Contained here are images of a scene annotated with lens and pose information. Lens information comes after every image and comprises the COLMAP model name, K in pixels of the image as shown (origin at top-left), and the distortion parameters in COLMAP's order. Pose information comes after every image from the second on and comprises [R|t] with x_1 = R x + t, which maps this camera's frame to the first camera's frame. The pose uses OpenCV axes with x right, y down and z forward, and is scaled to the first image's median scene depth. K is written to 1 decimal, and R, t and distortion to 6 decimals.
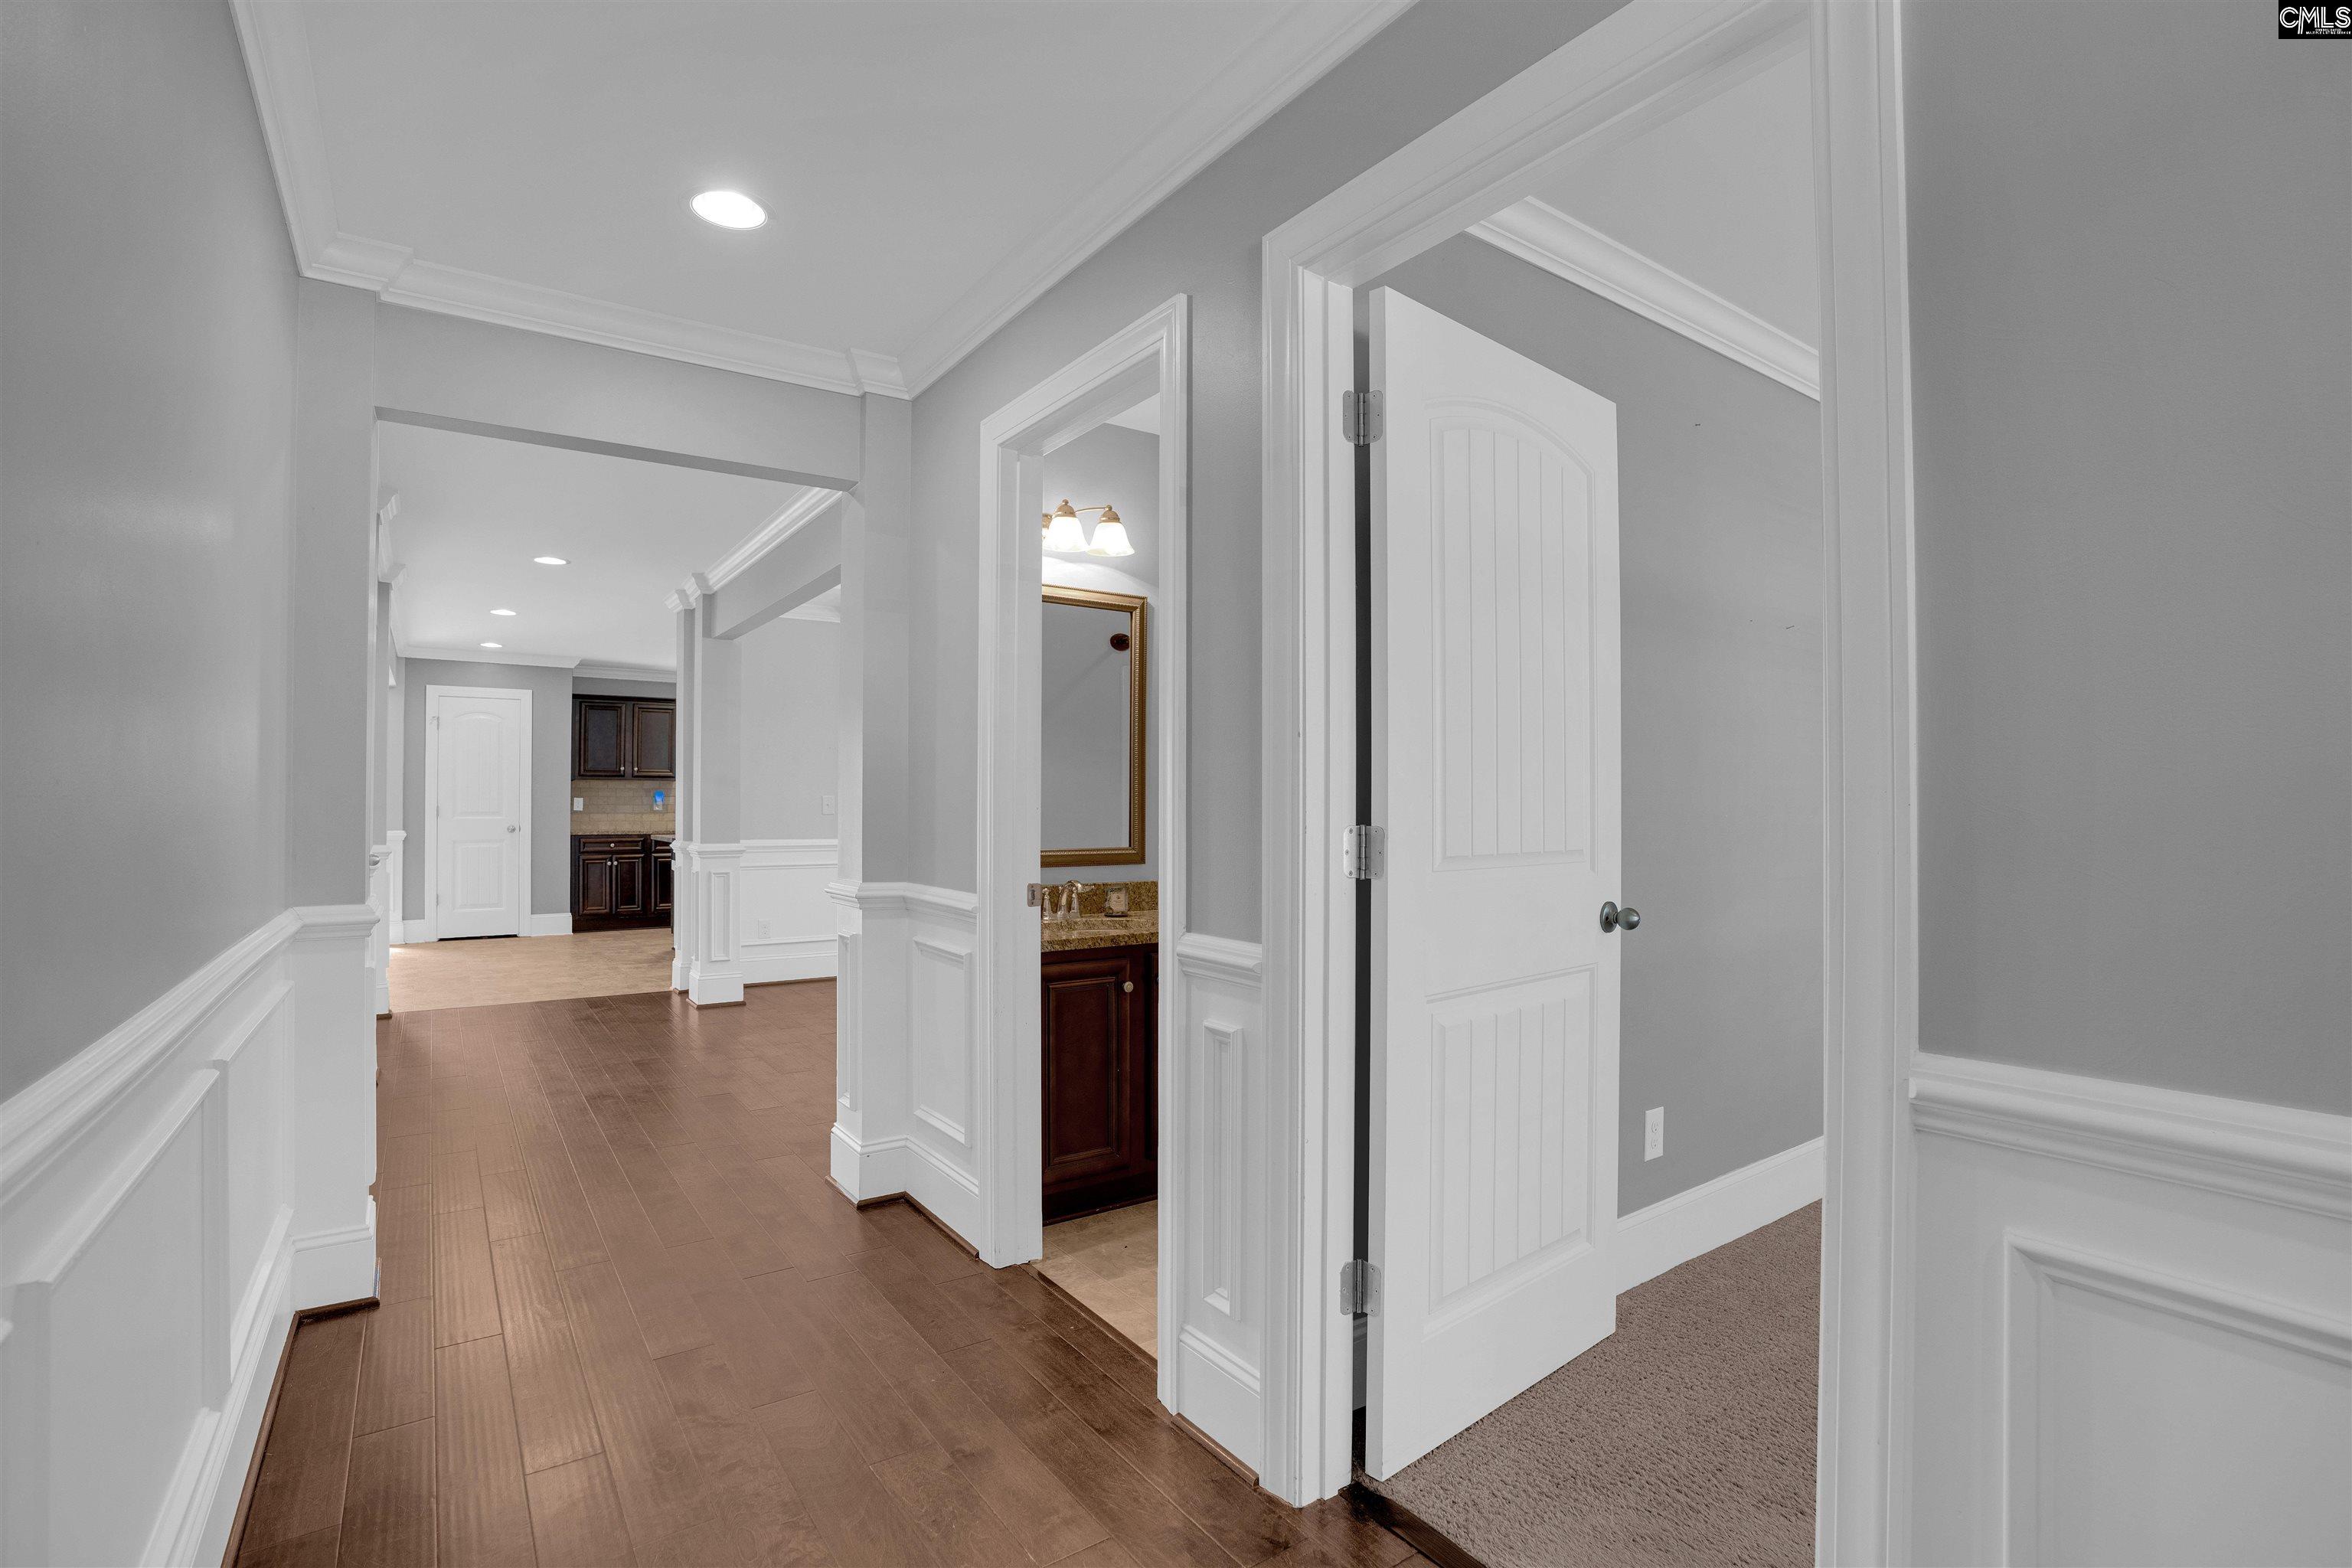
lens RADIAL K [[1103.8, 0, 1176.0], [0, 1103.8, 784.0], [0, 0, 1]] dist [-0.000636, 0.000004]
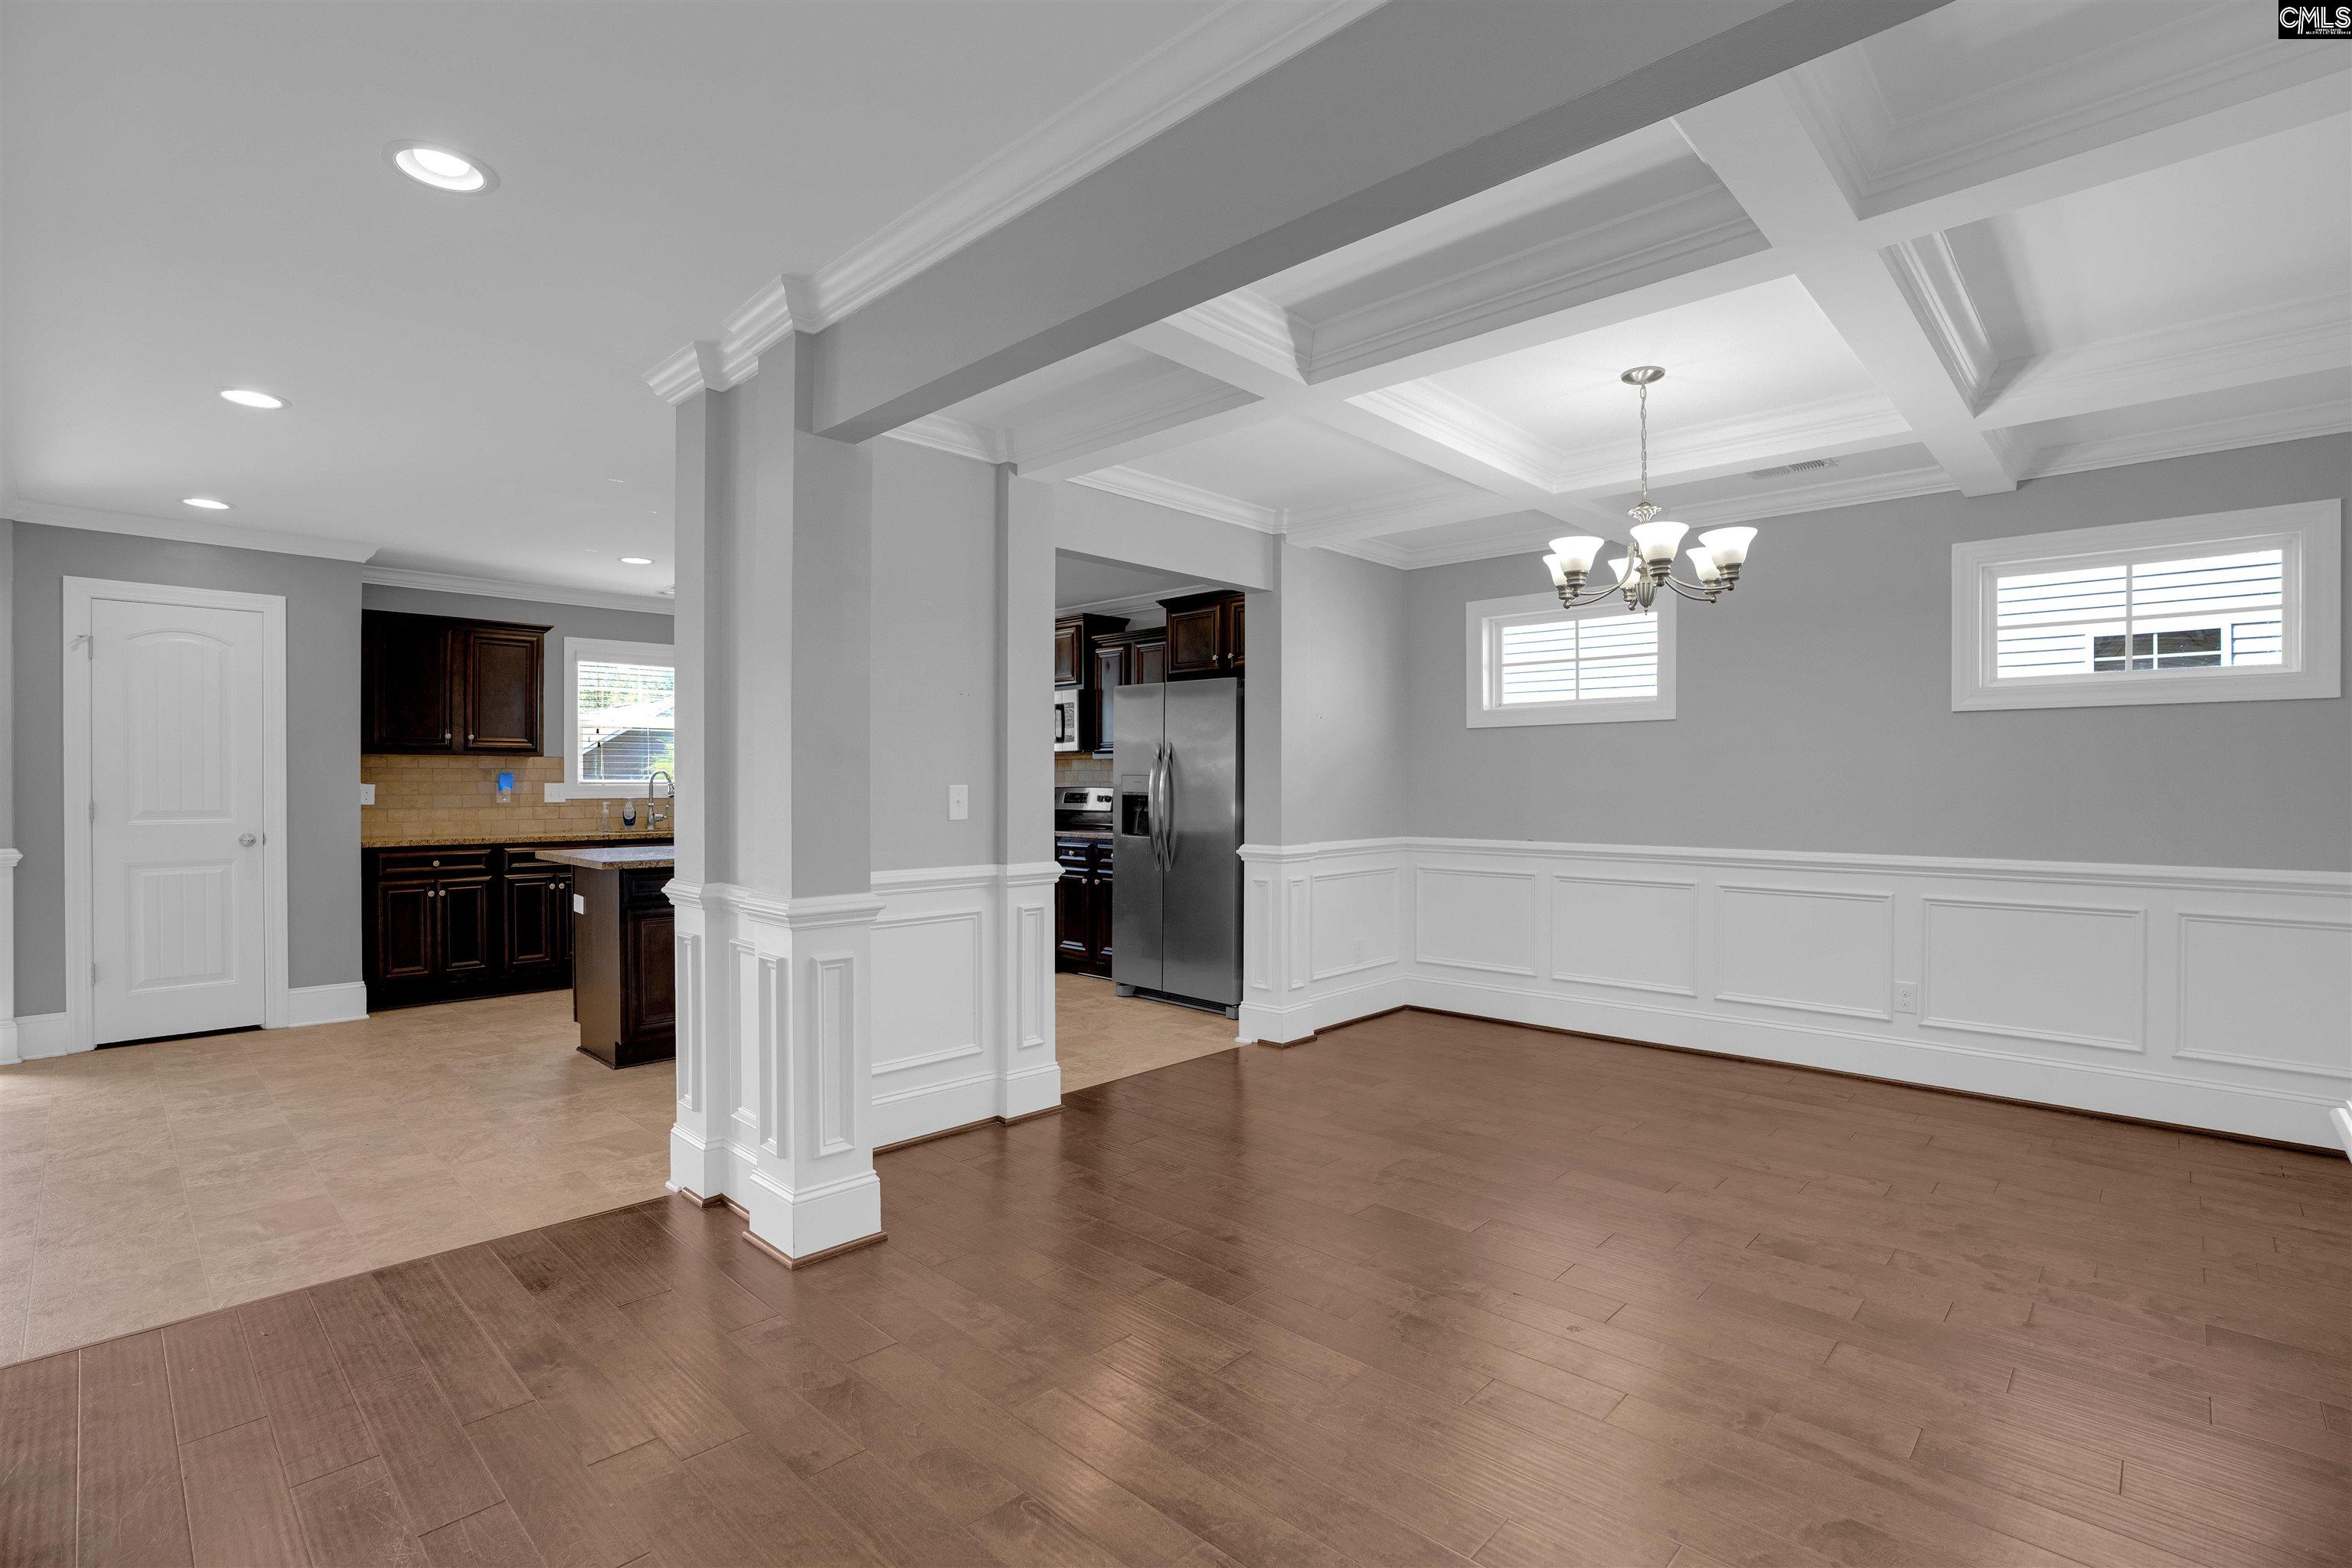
lens RADIAL K [[1073.6, 0, 1176.0], [0, 1073.6, 784.0], [0, 0, 1]] dist [-0.001583, 0.005908]
pose [[0.980355, -0.000438, 0.197239, -0.238018], [-0.003068, 0.999843, 0.017471, 0.000699], [-0.197216, -0.017733, 0.980200, 0.355773]]
